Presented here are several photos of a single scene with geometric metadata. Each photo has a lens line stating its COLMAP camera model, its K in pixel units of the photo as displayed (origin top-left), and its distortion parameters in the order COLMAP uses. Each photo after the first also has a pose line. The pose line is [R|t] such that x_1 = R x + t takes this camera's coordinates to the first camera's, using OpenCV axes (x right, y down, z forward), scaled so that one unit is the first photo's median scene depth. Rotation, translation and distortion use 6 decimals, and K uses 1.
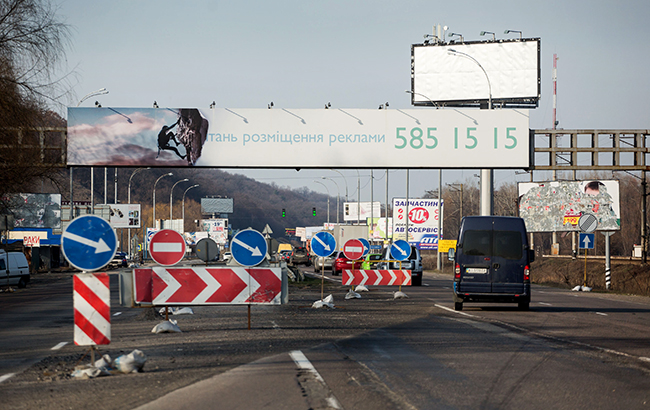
lens RADIAL K [[2531.4, 0, 325.0], [0, 2531.4, 205.2], [0, 0, 1]] dist [0.083364, 0.000000]
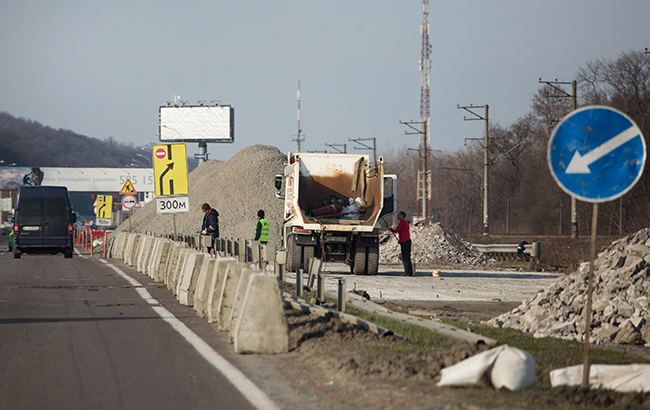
lens RADIAL K [[3849.1, 0, 325.0], [0, 3849.1, 205.1], [0, 0, 1]] dist [1.862624, 0.000000]
pose [[0.999468, 0.004110, 0.032367, 0.062344], [-0.004496, 0.999920, 0.011856, -0.027940], [-0.032316, -0.011995, 0.999406, -1.652878]]
